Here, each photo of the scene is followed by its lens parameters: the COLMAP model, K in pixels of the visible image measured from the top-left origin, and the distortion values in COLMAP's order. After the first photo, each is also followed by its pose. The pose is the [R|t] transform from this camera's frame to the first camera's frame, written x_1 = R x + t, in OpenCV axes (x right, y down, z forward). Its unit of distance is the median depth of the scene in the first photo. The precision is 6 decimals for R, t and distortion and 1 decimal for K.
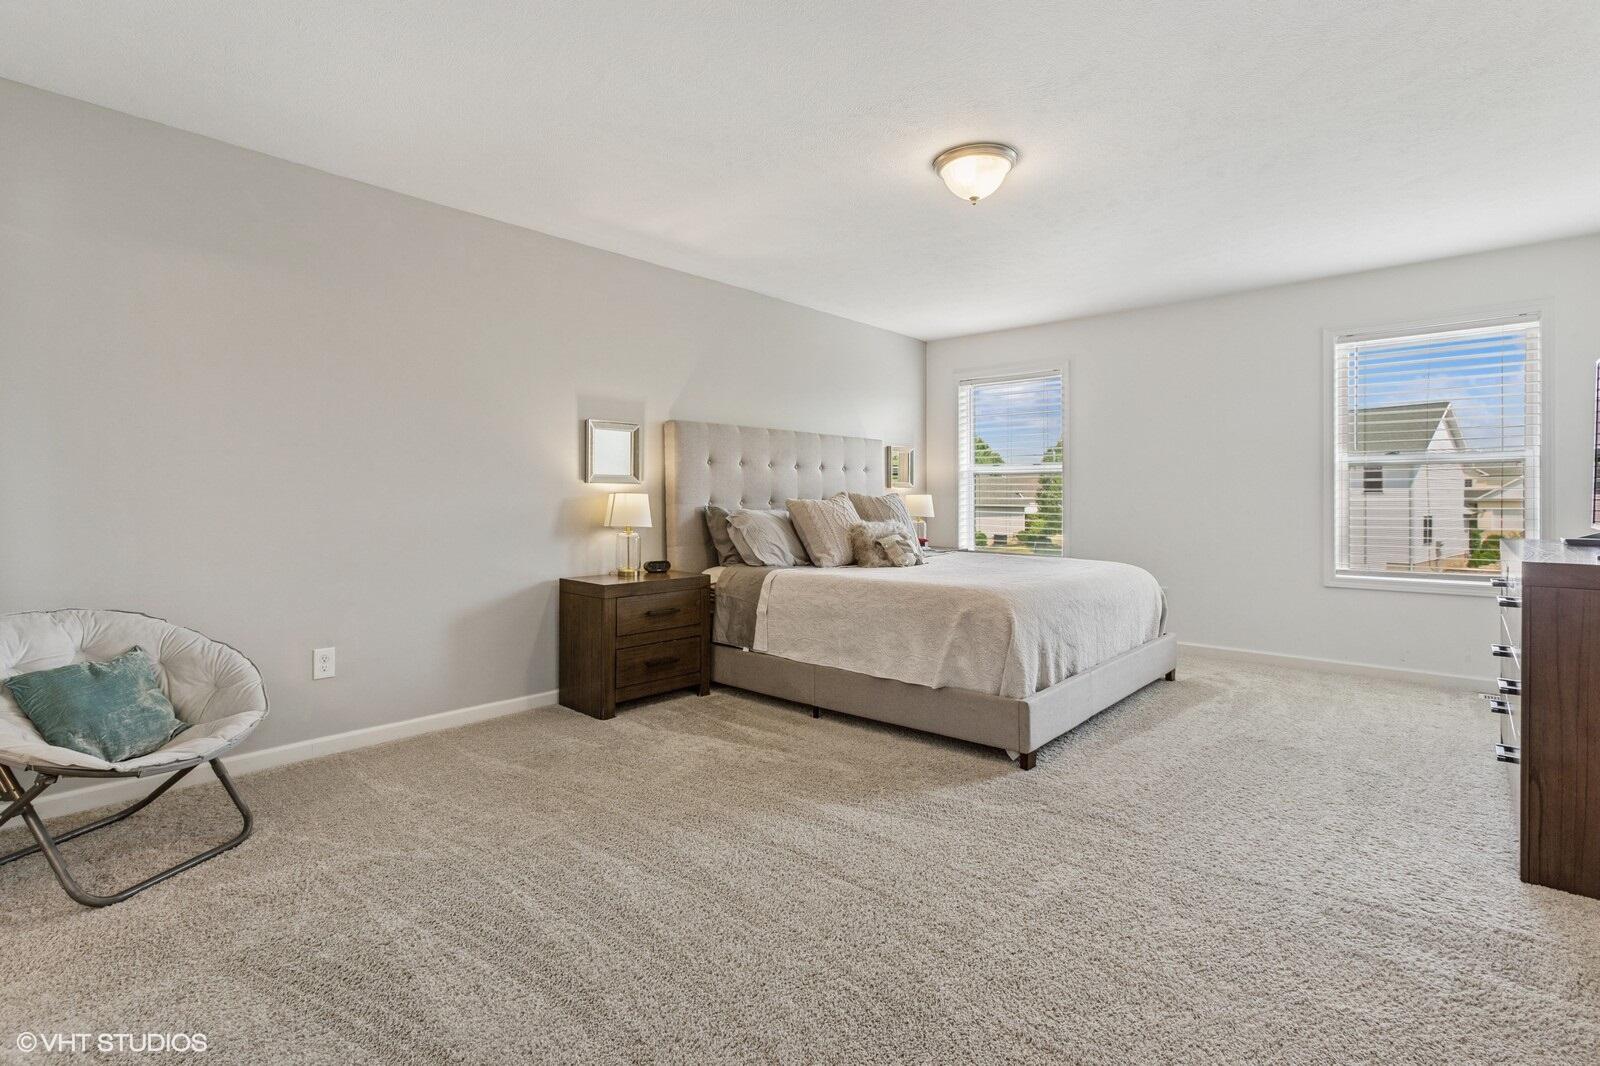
lens RADIAL K [[752.4, 0, 801.9], [0, 752.4, 515.9], [0, 0, 1]] dist [0.000047, 0.016830]
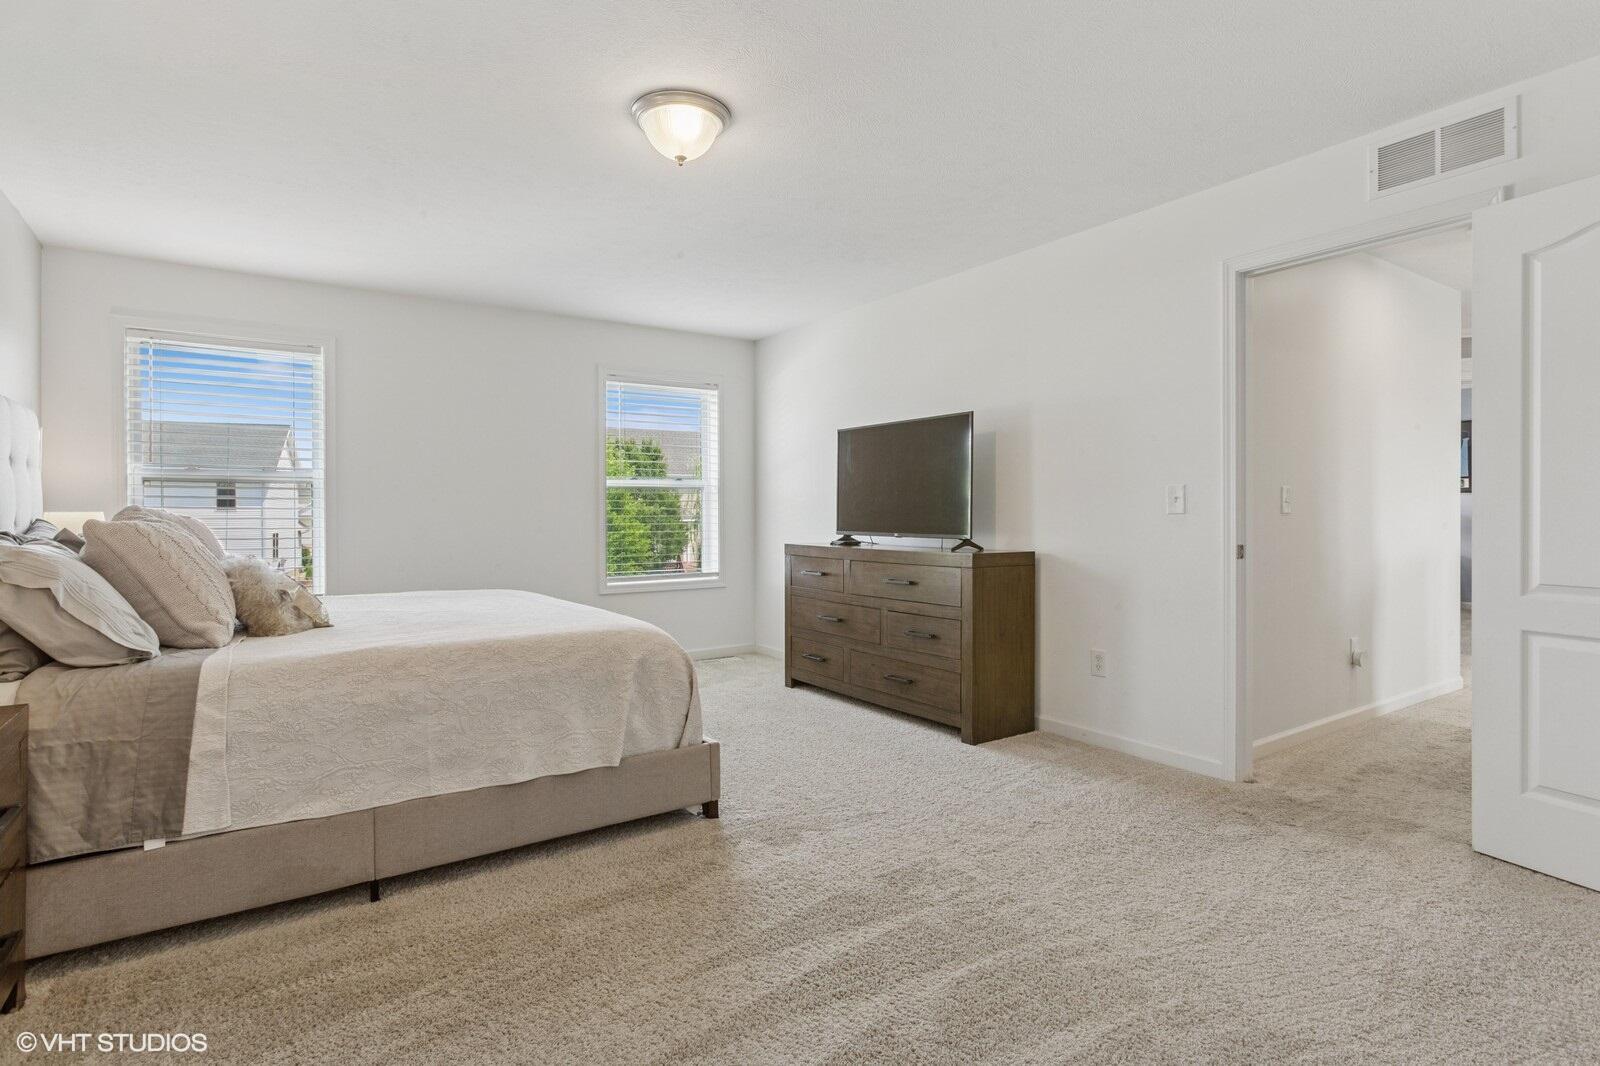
lens RADIAL K [[809.3, 0, 792.1], [0, 809.3, 517.2], [0, 0, 1]] dist [0.001127, 0.000438]
pose [[0.264653, -0.003738, 0.964336, -0.461600], [0.025086, 0.999681, -0.003010, -0.013128], [-0.964017, 0.024988, 0.264663, 0.489531]]
